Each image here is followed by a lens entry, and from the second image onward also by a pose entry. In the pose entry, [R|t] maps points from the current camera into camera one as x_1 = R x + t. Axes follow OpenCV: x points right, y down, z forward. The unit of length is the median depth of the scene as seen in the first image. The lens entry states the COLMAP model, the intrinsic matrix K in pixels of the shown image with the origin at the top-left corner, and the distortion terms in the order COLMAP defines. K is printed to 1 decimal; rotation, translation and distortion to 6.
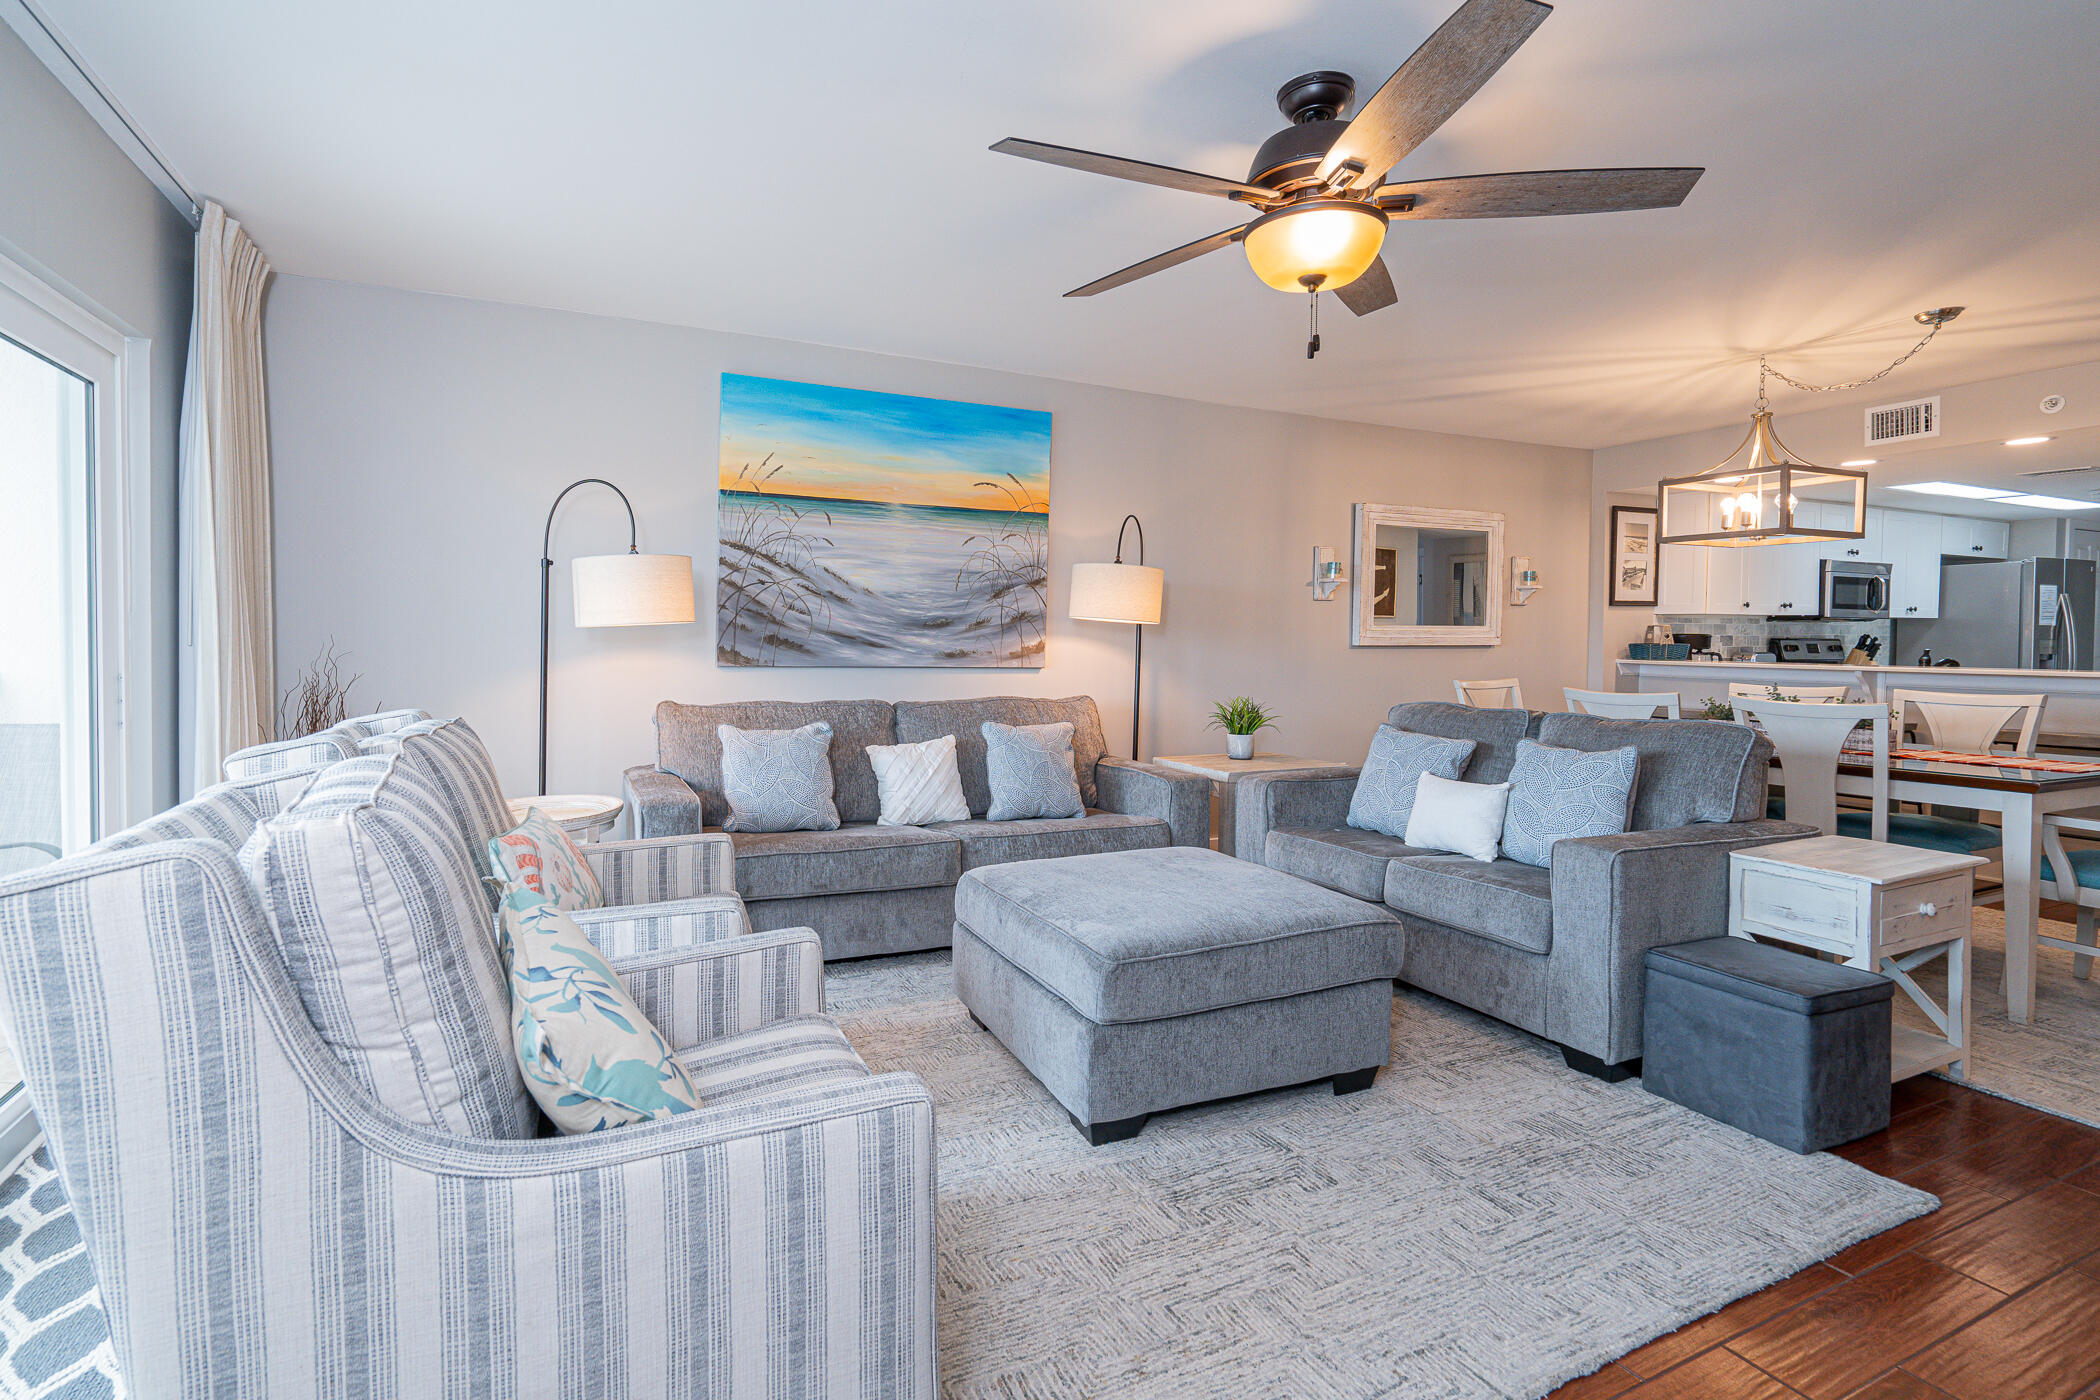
lens RADIAL K [[975.1, 0, 1005.5], [0, 975.1, 660.8], [0, 0, 1]] dist [-0.002688, 0.000038]
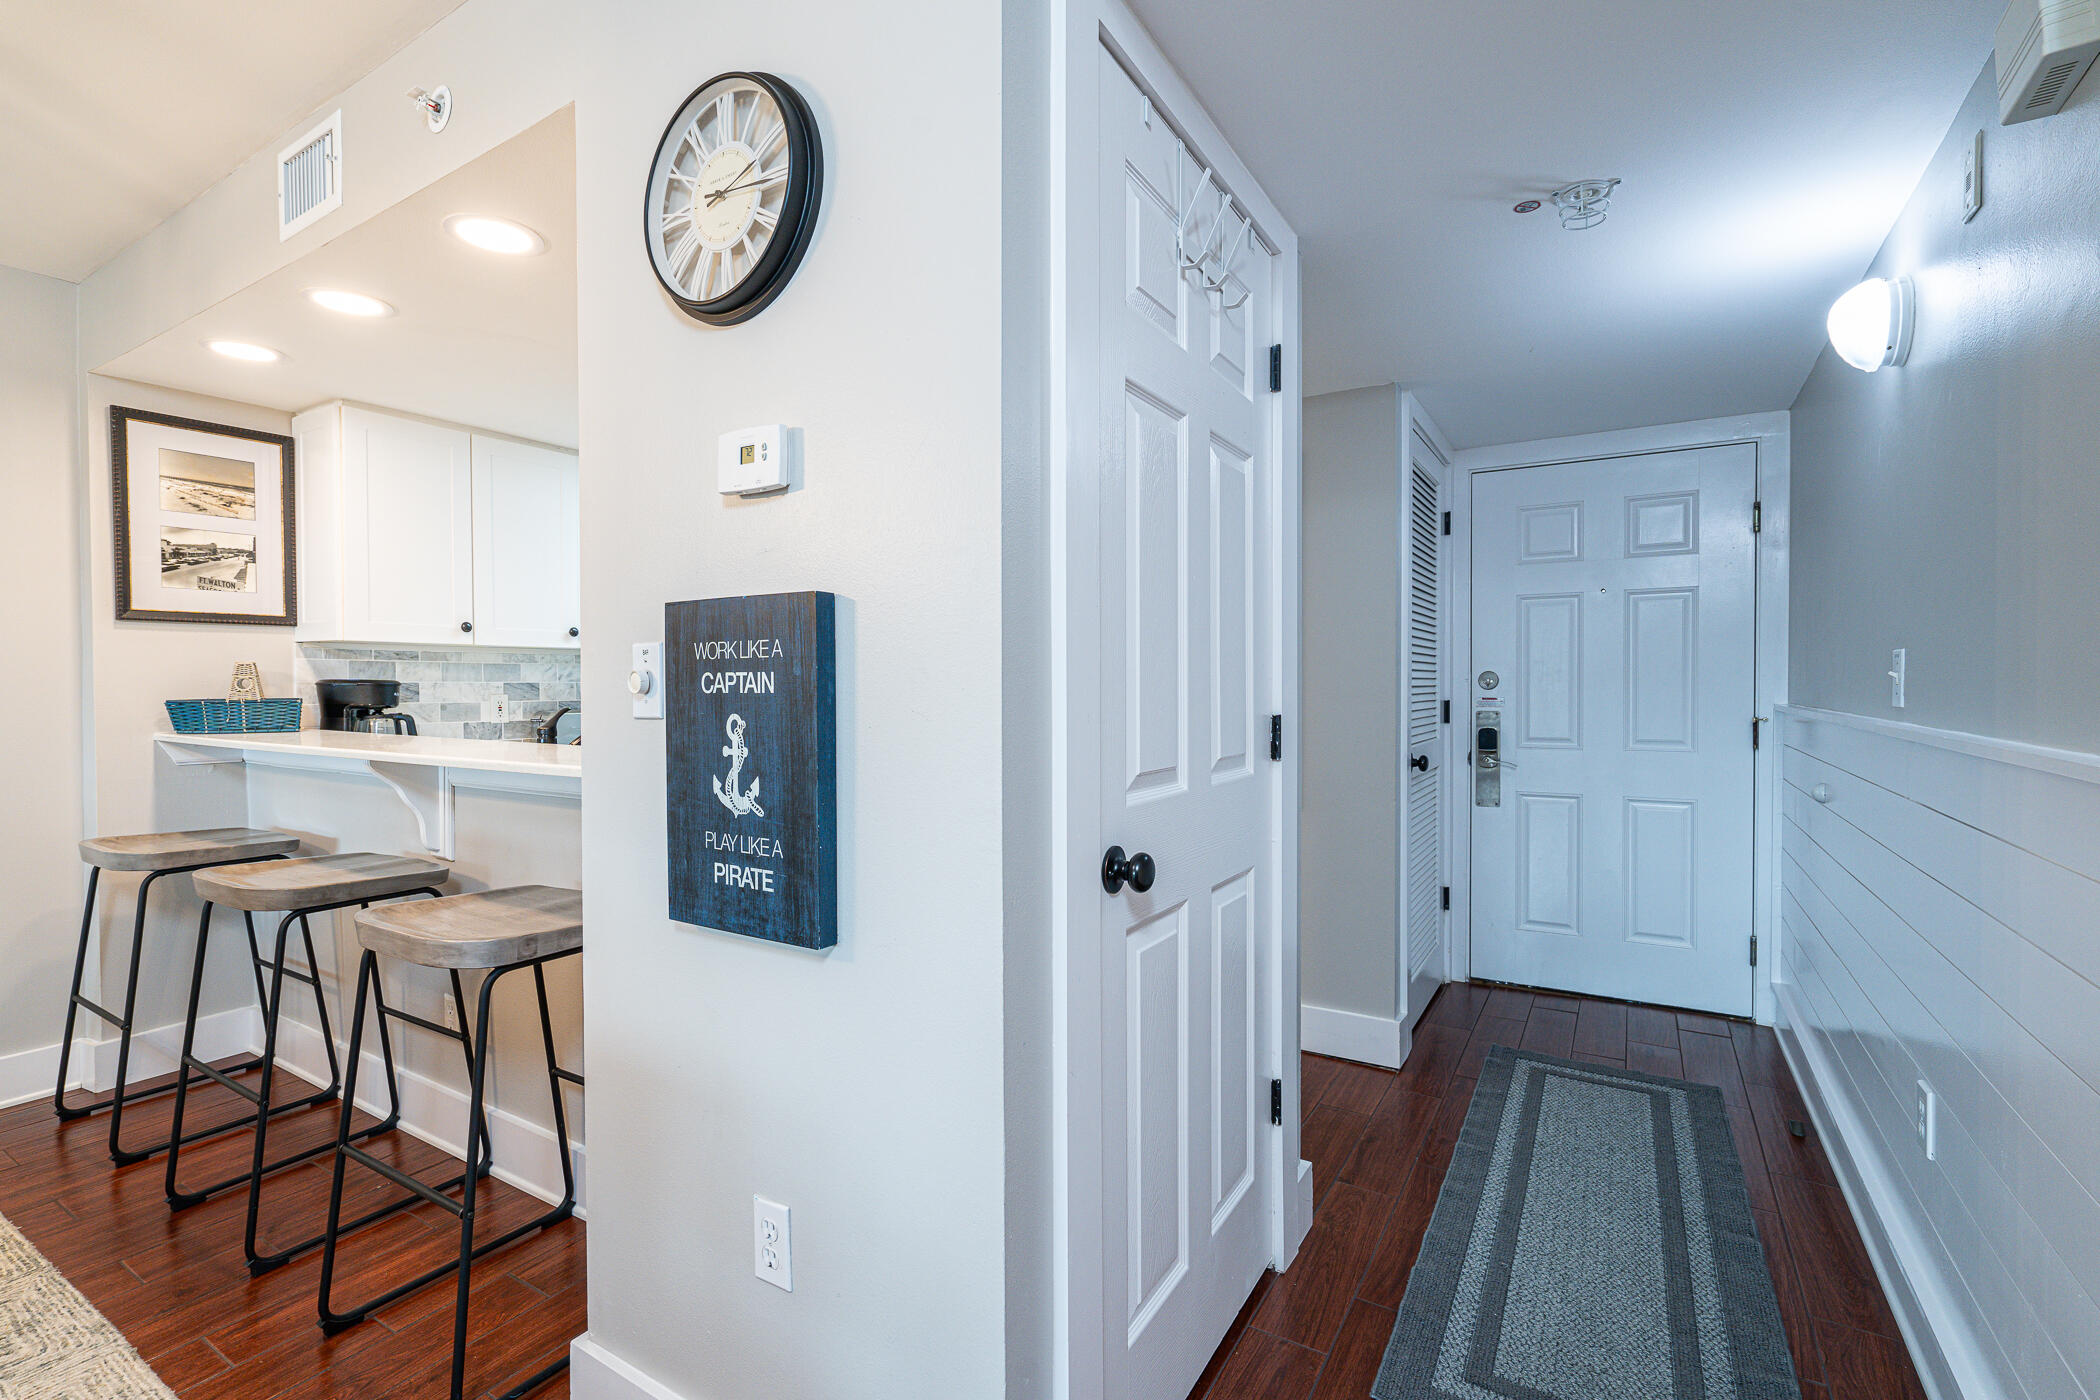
lens RADIAL K [[943.7, 0, 1050.0], [0, 943.7, 700.0], [0, 0, 1]] dist [-0.001218, 0.000666]
pose [[0.831632, -0.012082, 0.555196, 0.735137], [0.017775, 0.999830, -0.004866, -0.007707], [-0.555043, 0.013915, 0.831705, 0.370603]]
